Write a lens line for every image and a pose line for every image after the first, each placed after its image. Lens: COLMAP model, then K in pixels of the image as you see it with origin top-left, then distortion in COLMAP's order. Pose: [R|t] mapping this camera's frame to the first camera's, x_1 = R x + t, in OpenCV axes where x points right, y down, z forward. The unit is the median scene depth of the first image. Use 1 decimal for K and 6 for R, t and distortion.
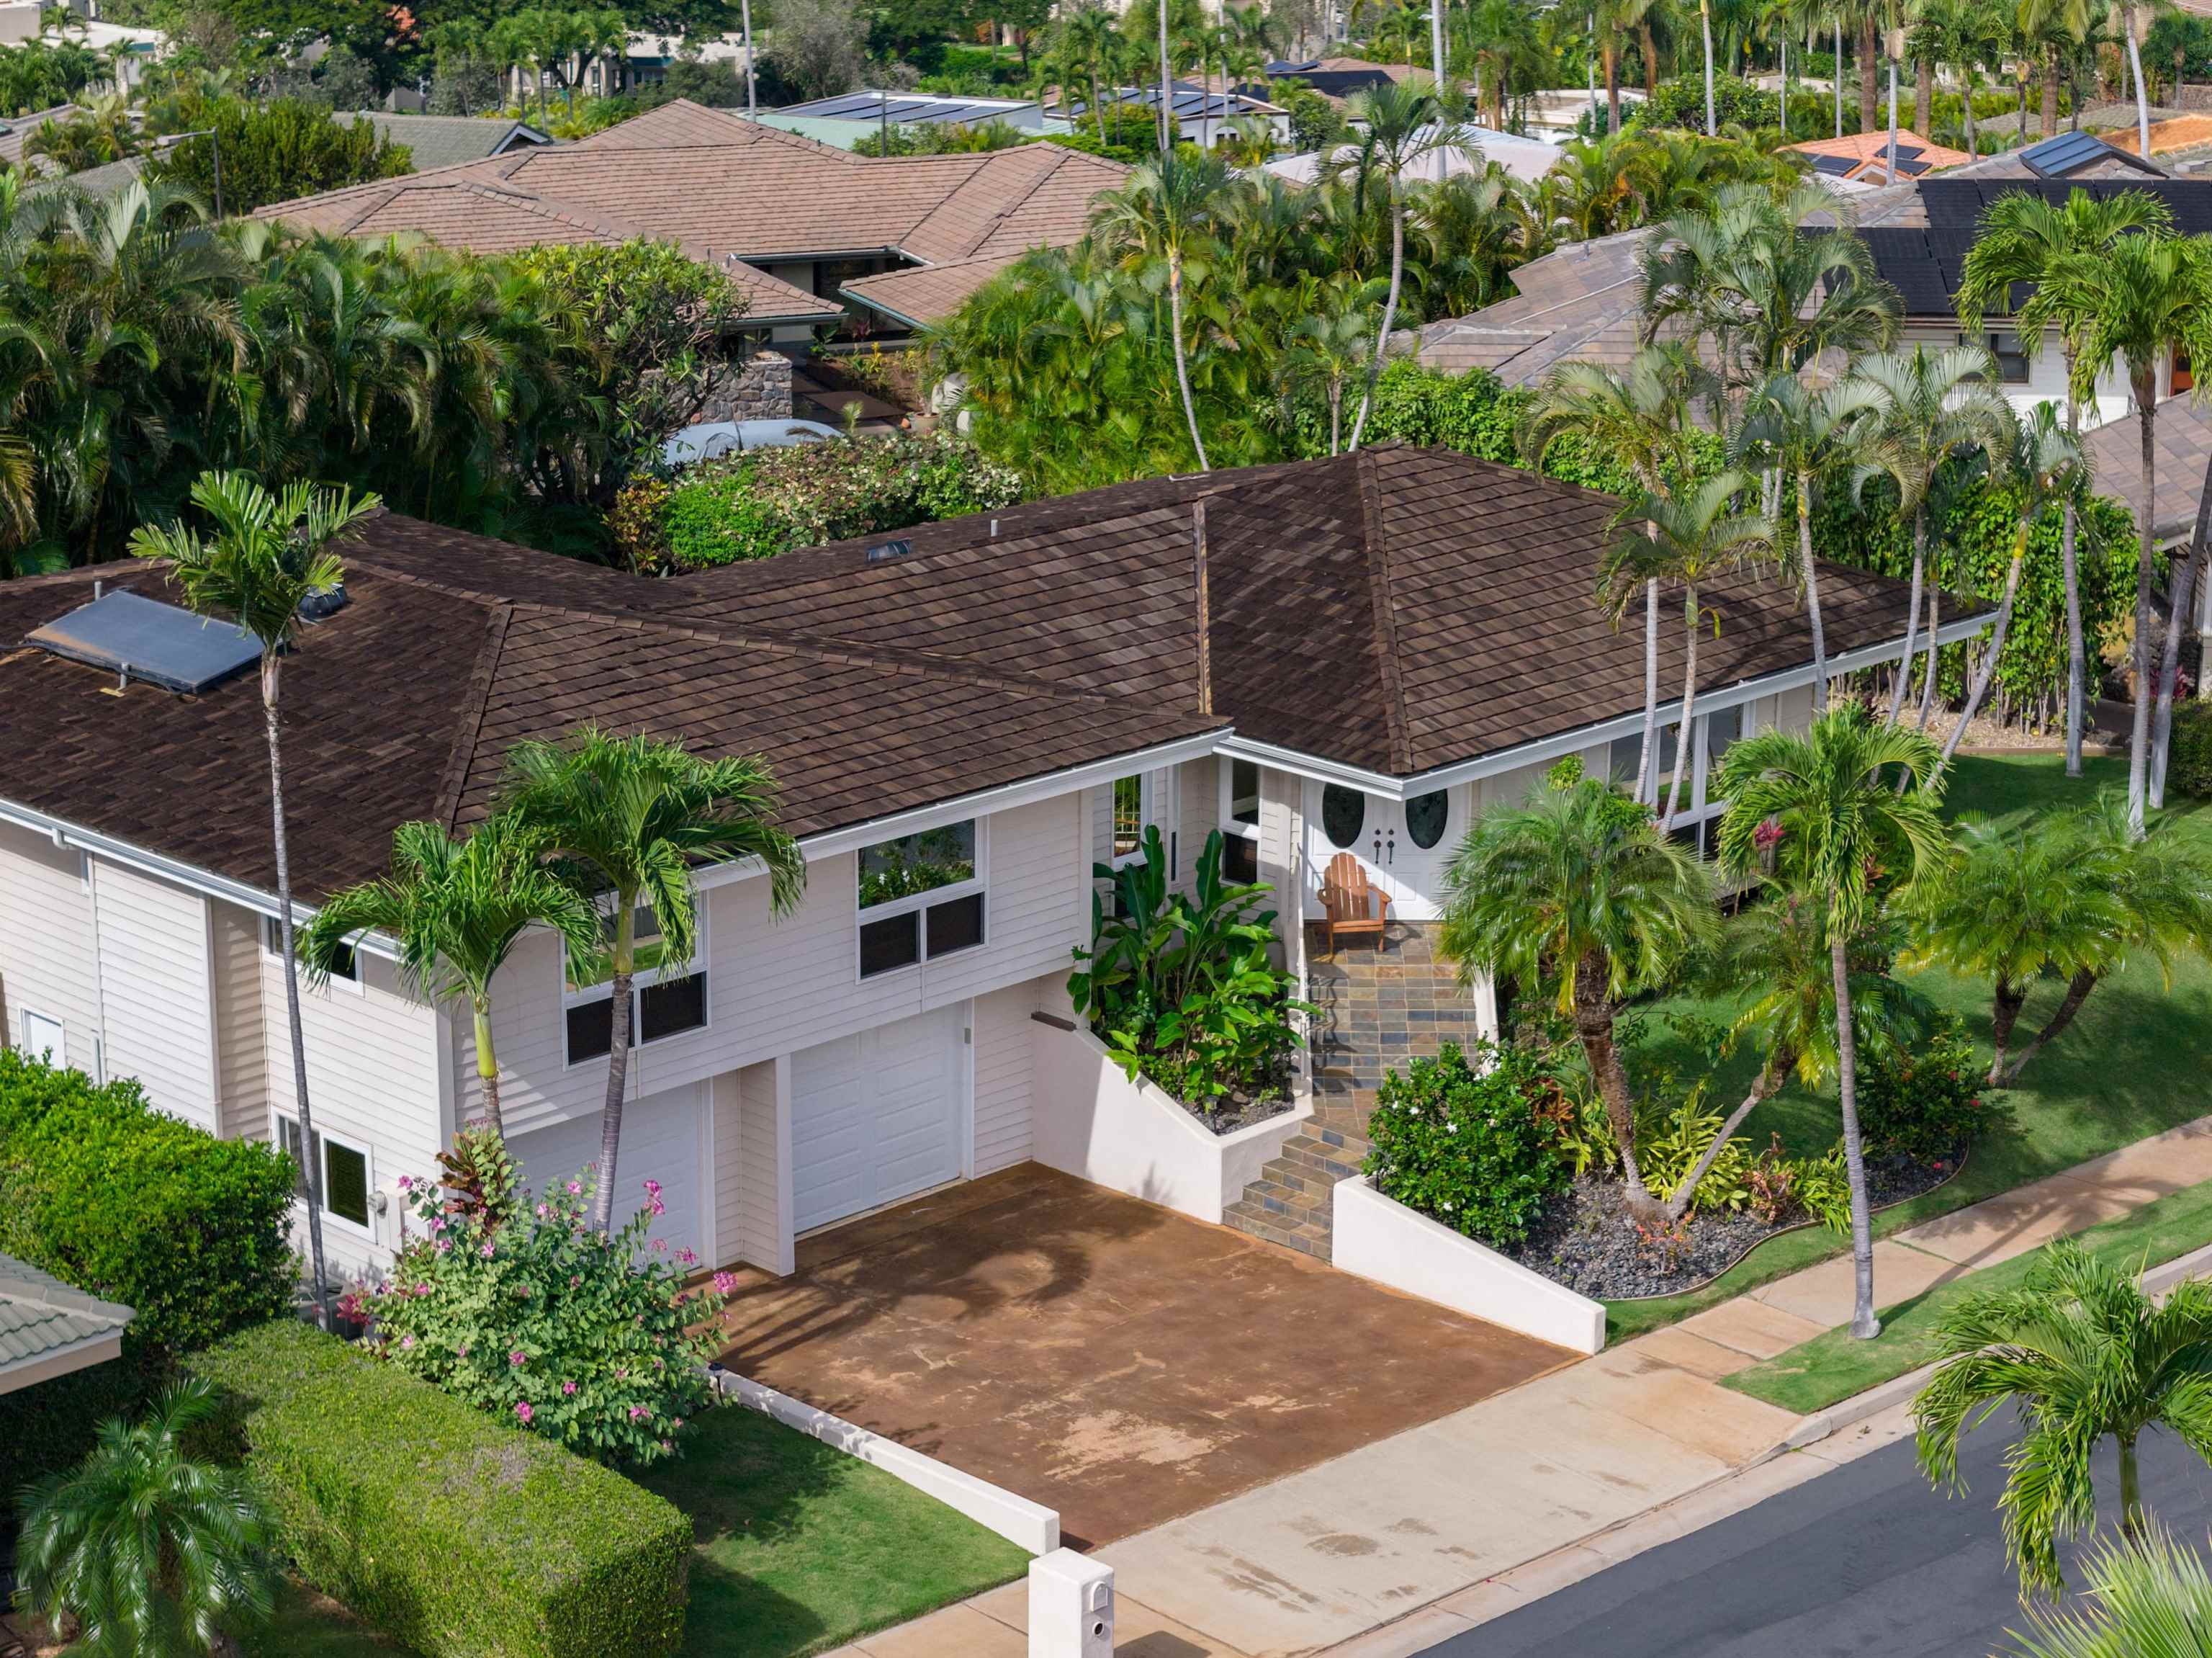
lens RADIAL K [[4511.4, 0, 1106.0], [0, 4511.4, 829.0], [0, 0, 1]] dist [-0.337139, 1.997448]
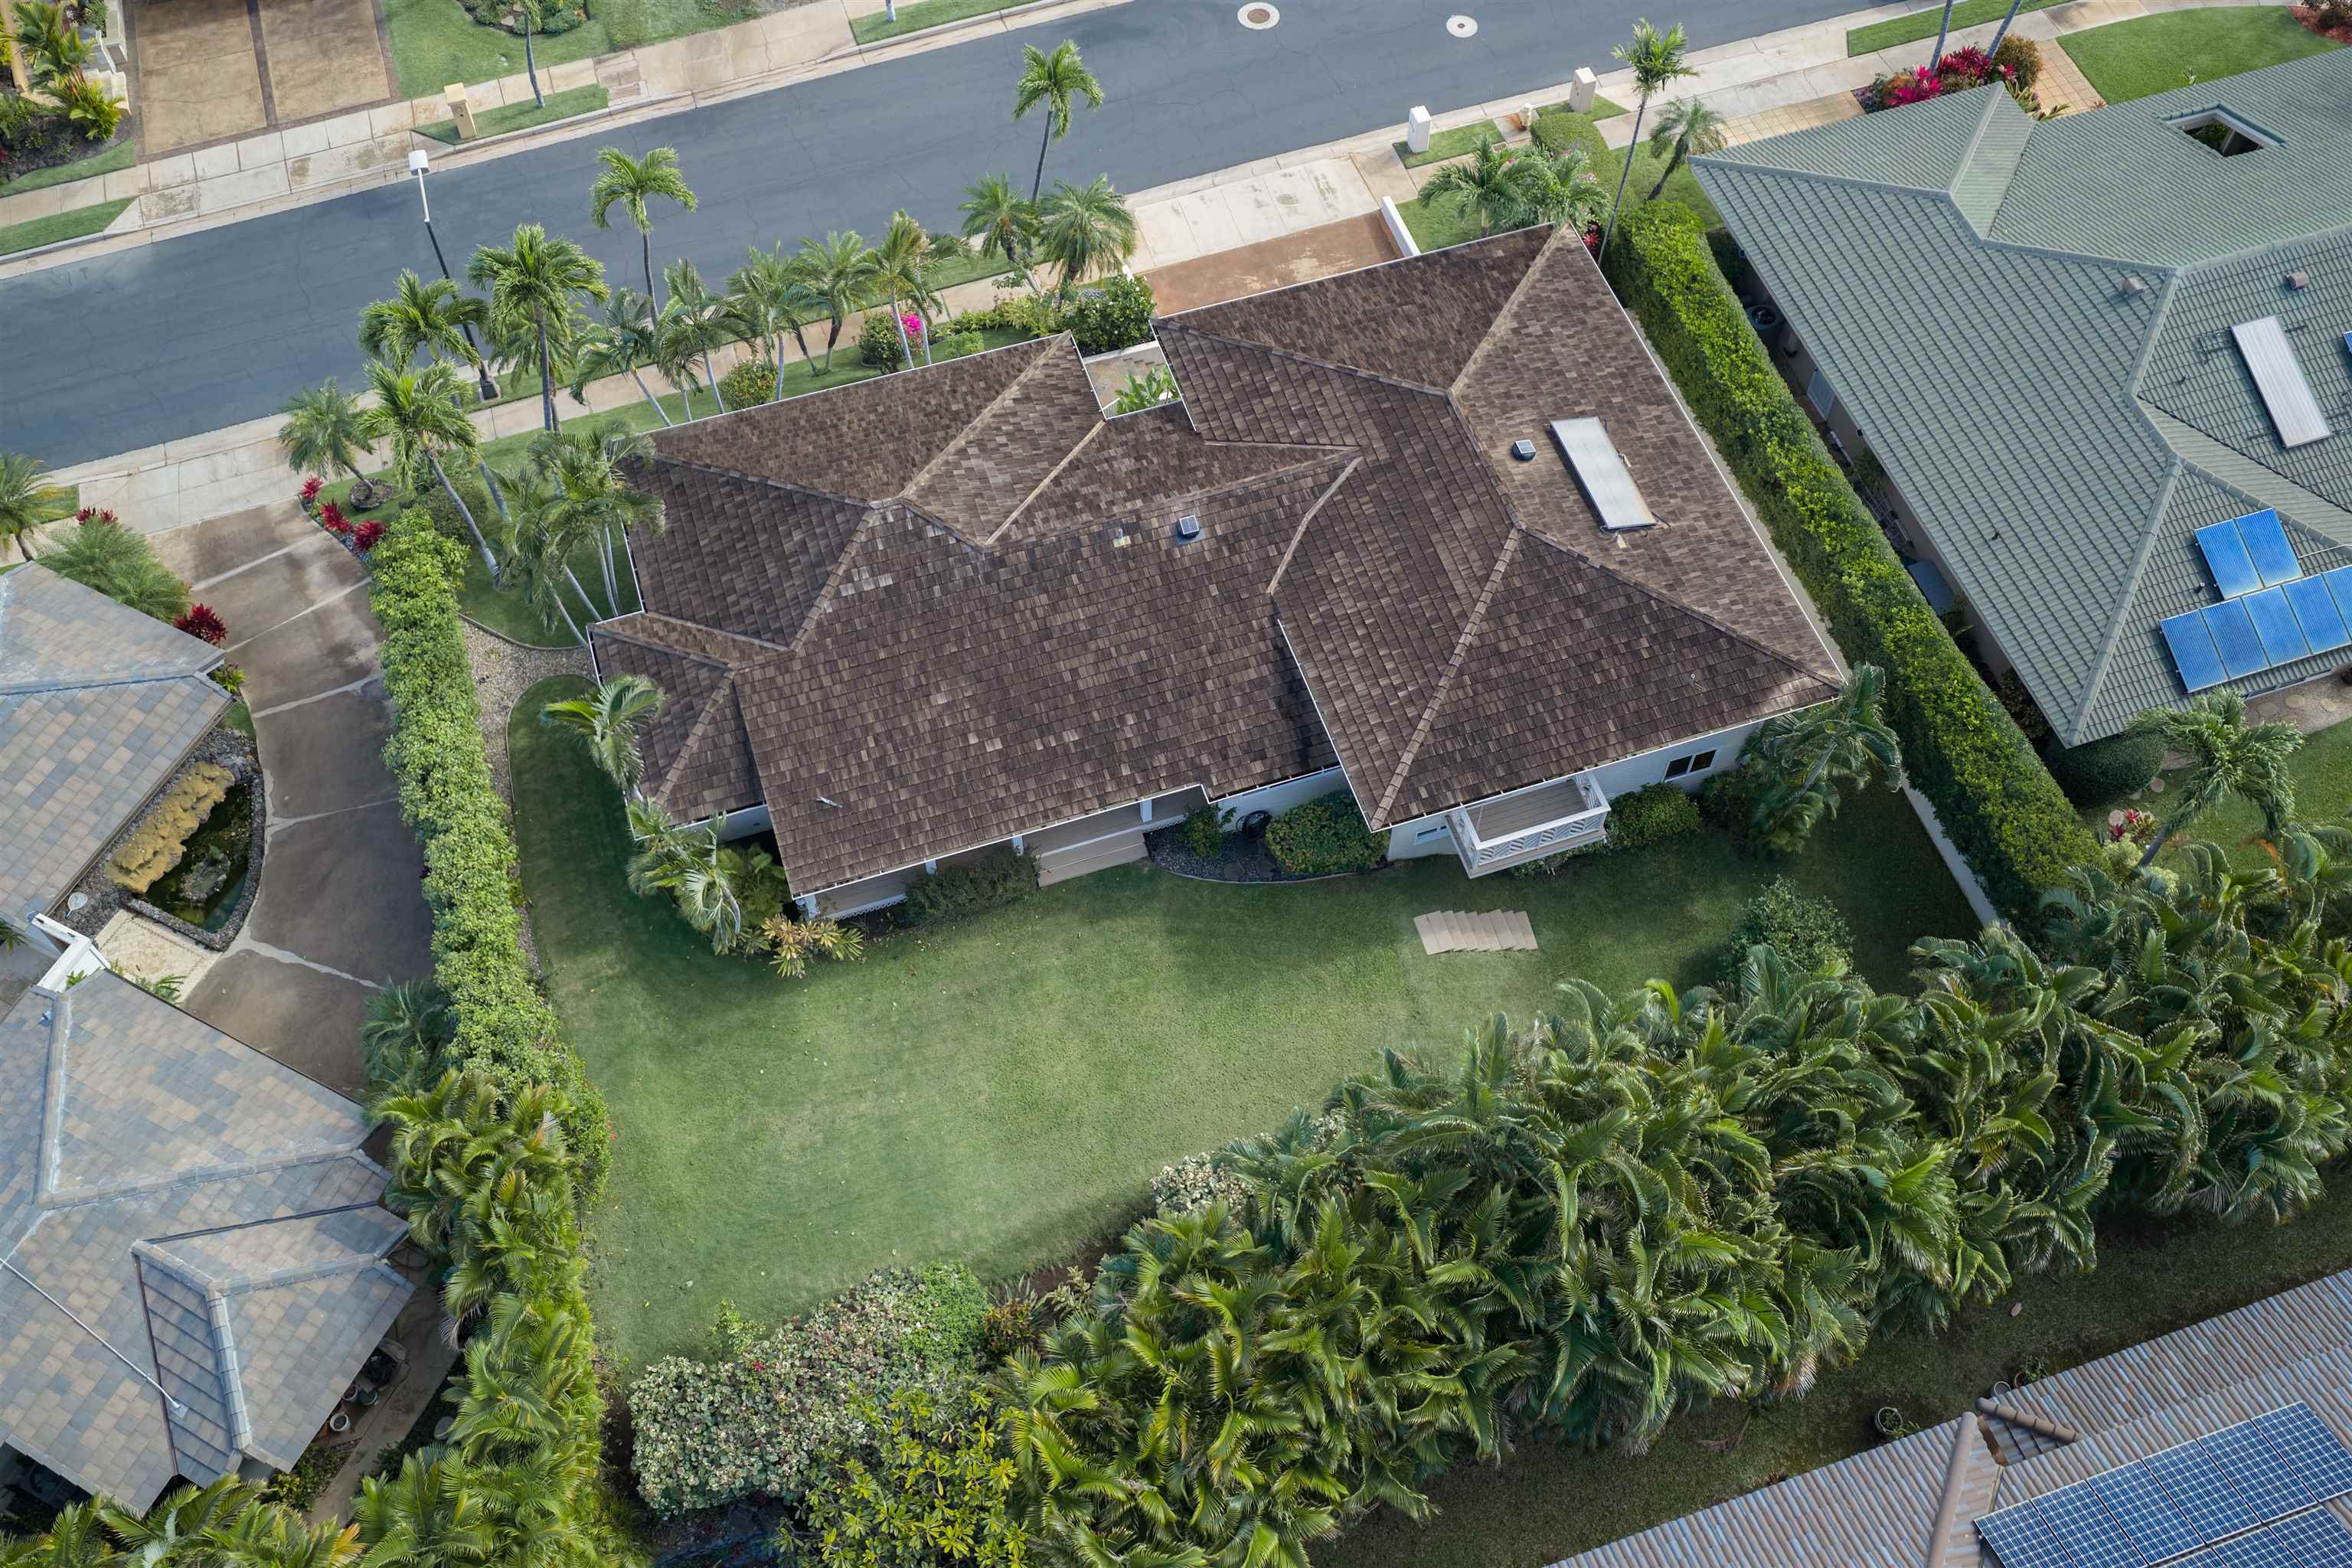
lens RADIAL K [[2255.5, 0, 1182.0], [0, 2255.5, 781.8], [0, 0, 1]] dist [-0.002965, 0.012757]
pose [[-0.888268, -0.386086, 0.248834, -0.389545], [0.131409, 0.305488, 0.943085, -1.096588], [-0.440127, 0.870411, -0.220620, 1.563571]]
